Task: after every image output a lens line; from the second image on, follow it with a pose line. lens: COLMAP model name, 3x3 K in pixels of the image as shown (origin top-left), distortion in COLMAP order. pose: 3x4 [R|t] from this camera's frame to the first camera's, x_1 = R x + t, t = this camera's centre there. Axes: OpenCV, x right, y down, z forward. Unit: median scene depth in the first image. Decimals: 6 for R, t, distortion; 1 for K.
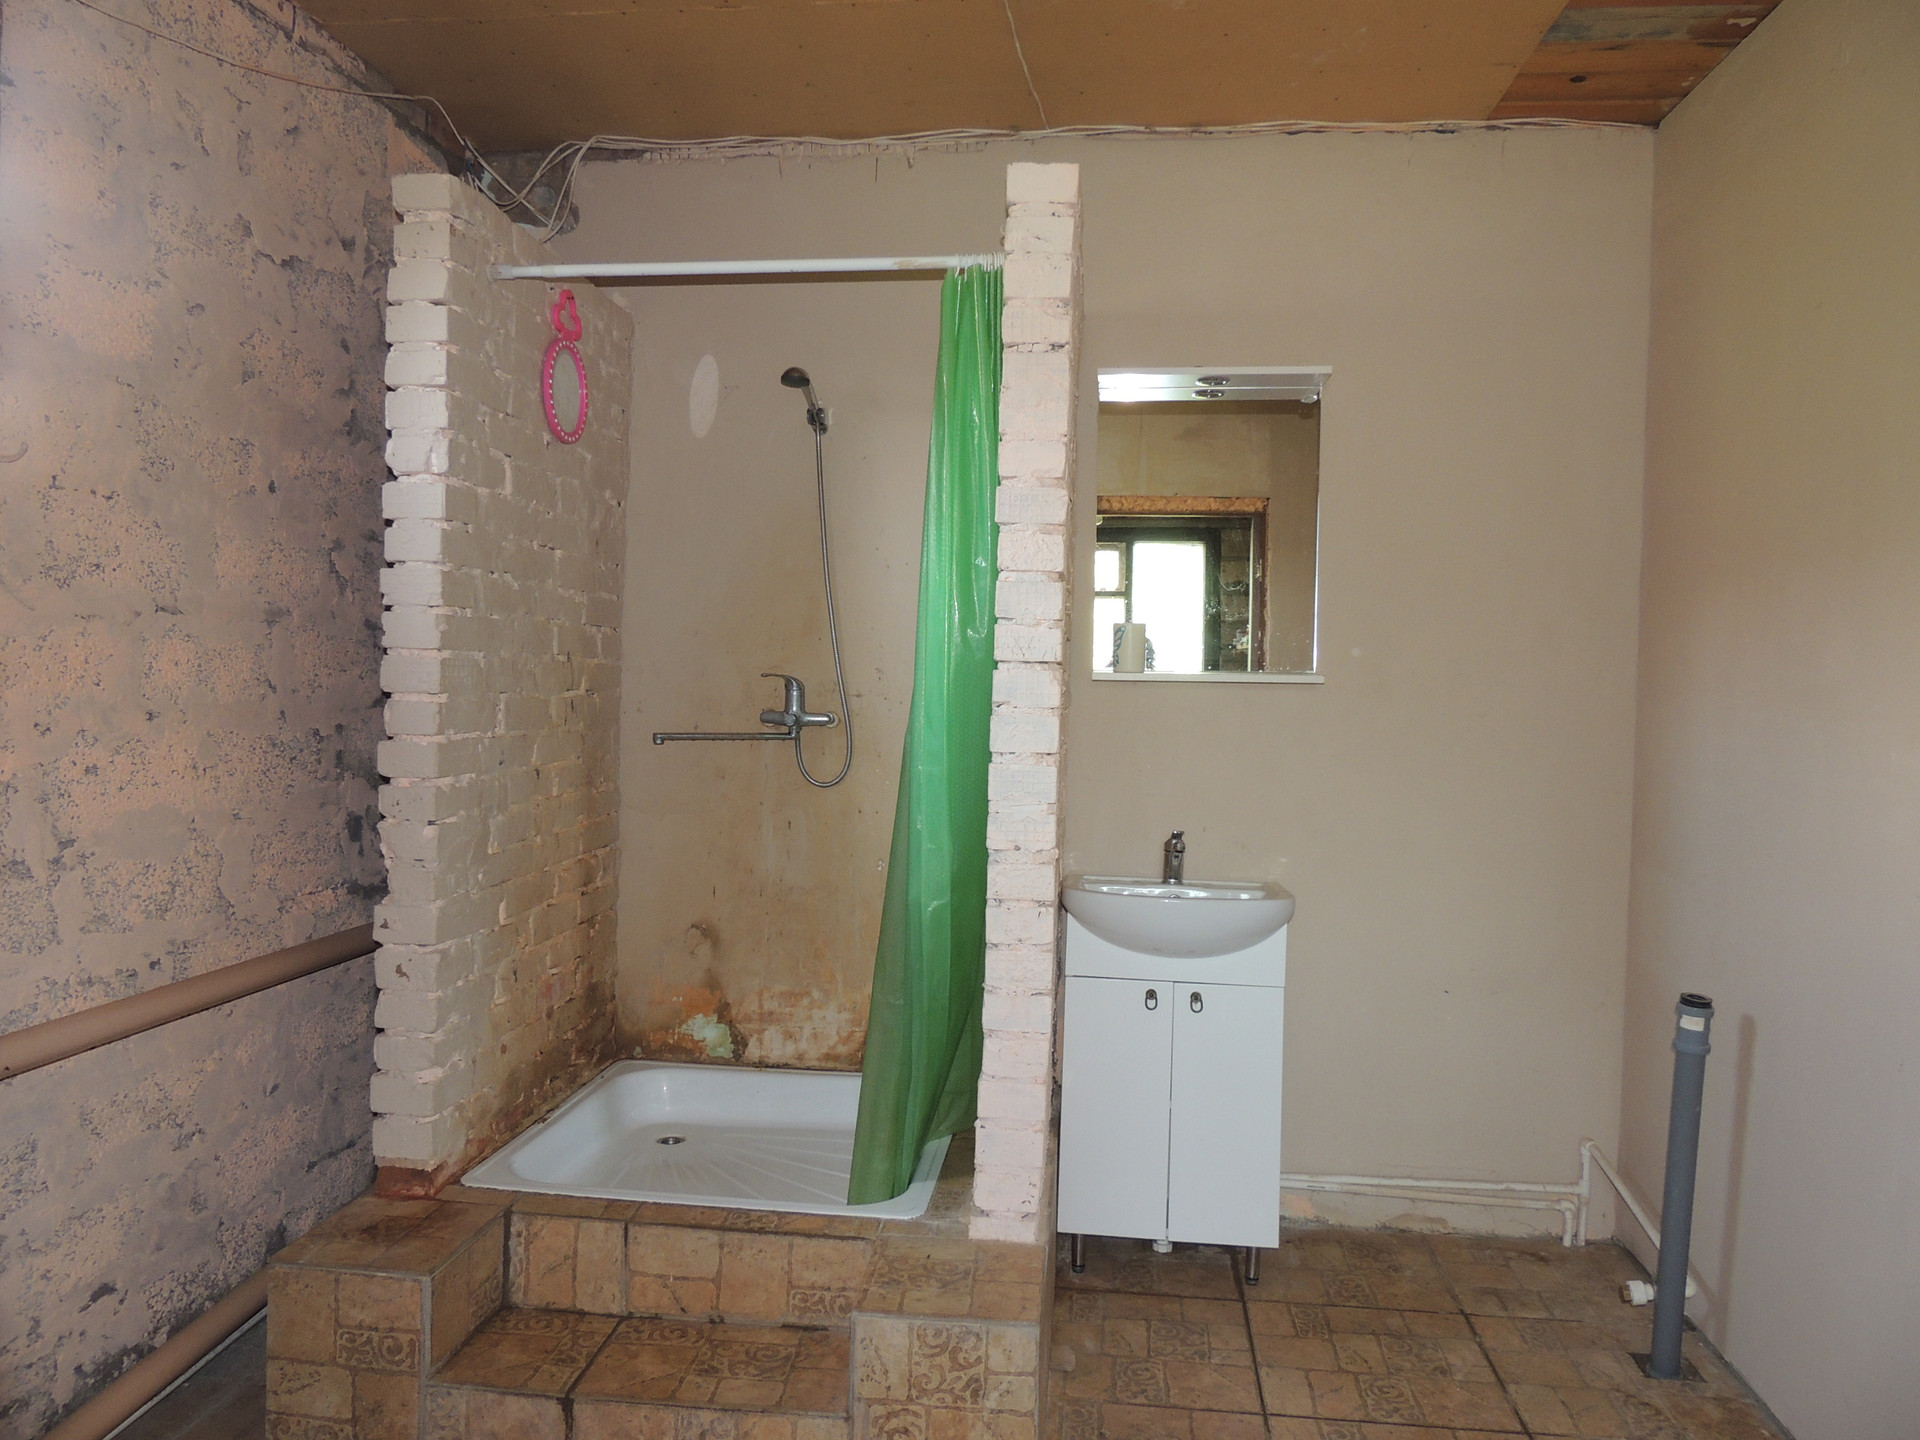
lens RADIAL K [[1364.9, 0, 959.8], [0, 1364.9, 728.0], [0, 0, 1]] dist [-0.026353, 0.008833]
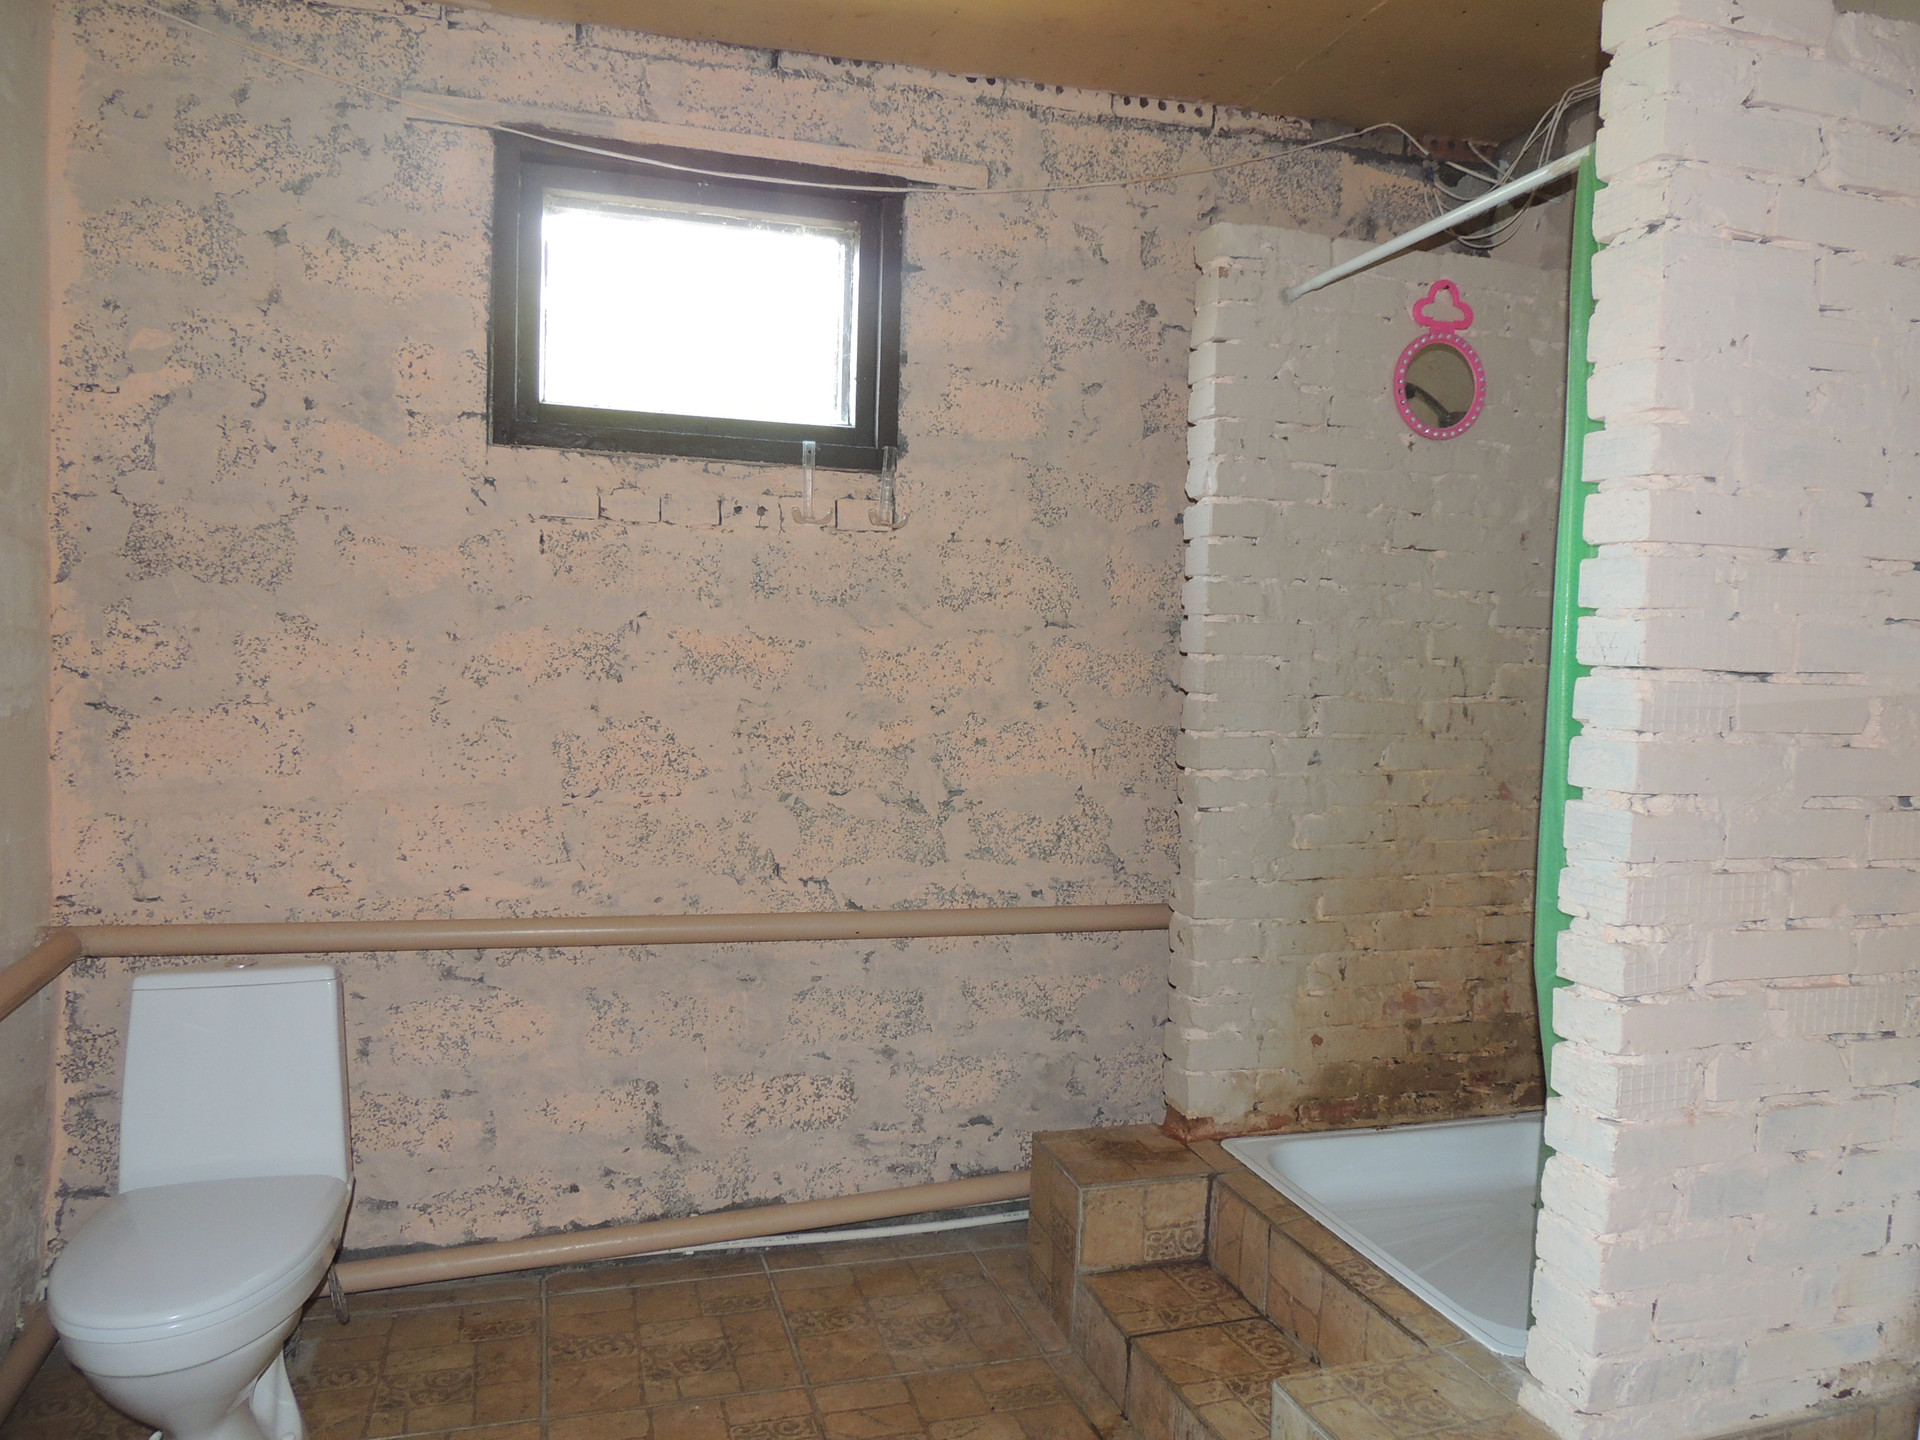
lens RADIAL K [[1364.9, 0, 959.8], [0, 1364.9, 728.0], [0, 0, 1]] dist [-0.026353, 0.008833]
pose [[0.399665, 0.044231, -0.915593, 0.559027], [-0.049333, 0.998425, 0.026698, -0.017361], [0.915333, 0.034499, 0.401218, 0.371110]]
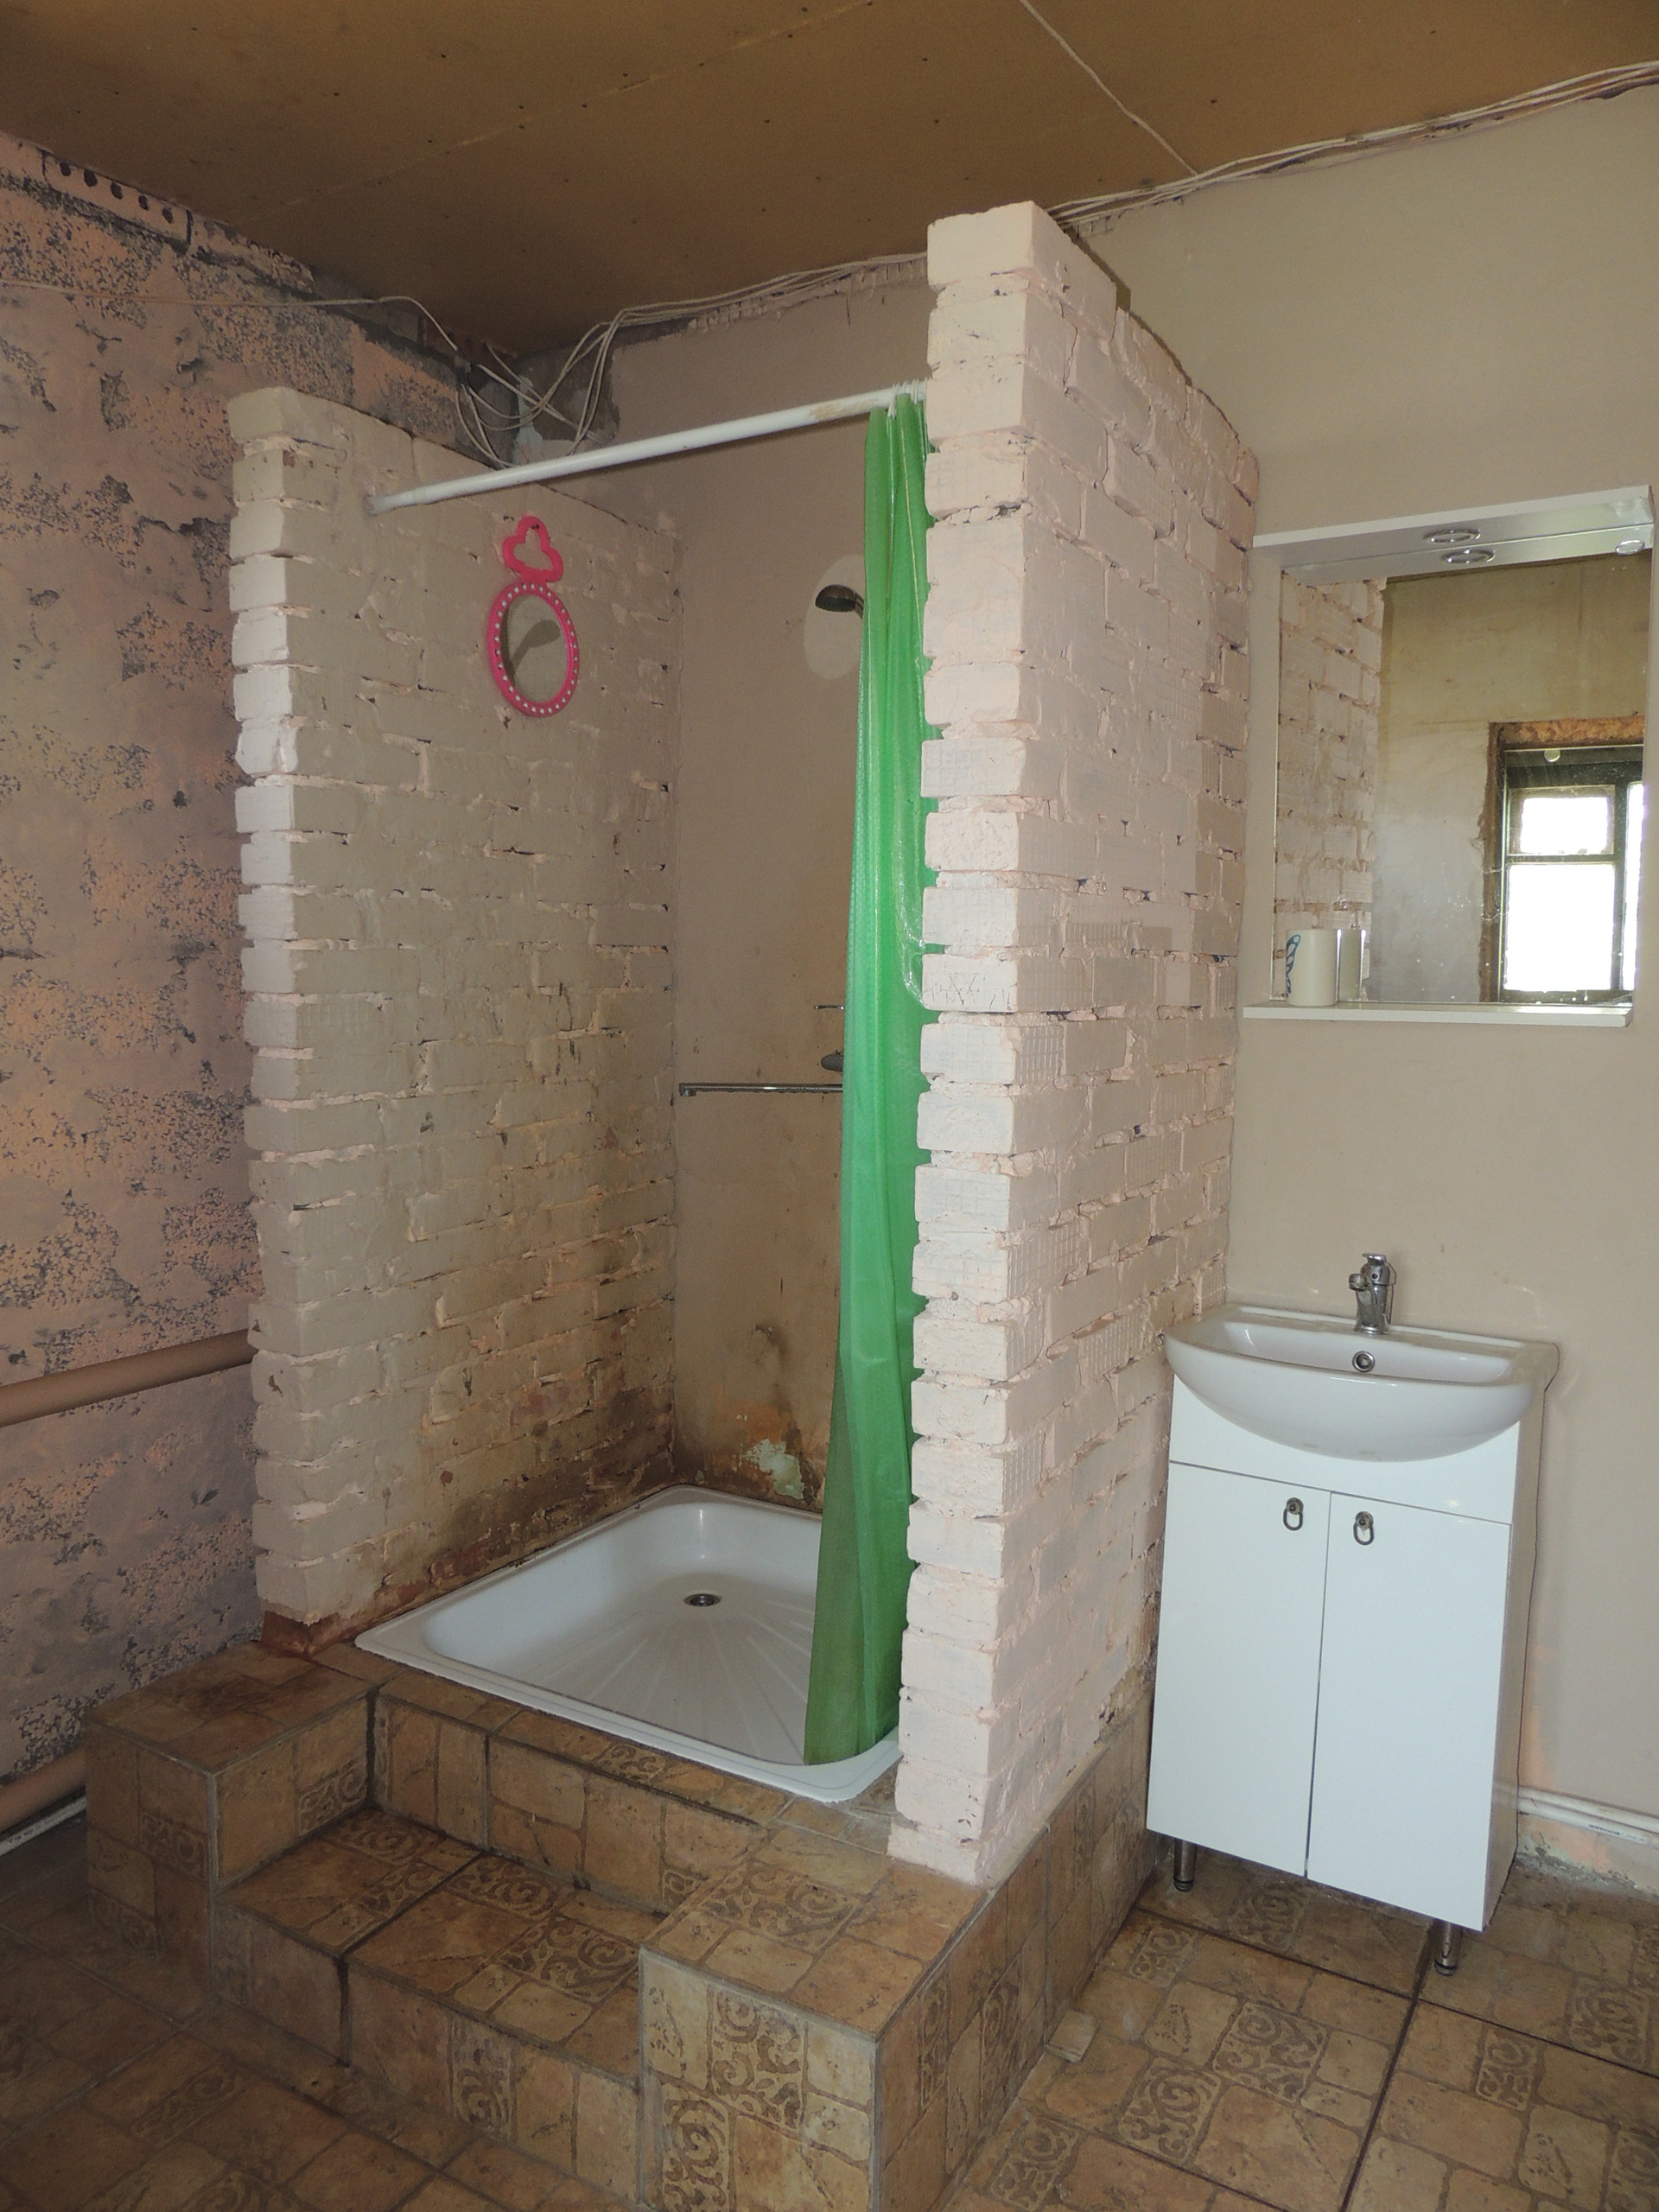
lens RADIAL K [[1572.4, 0, 822.1], [0, 1572.4, 1110.3], [0, 0, 1]] dist [-0.026353, 0.008833]
pose [[0.911648, 0.024820, -0.410222, 0.283633], [-0.000583, 0.998252, 0.059100, -0.044480], [0.410972, -0.053639, 0.910069, 0.281868]]
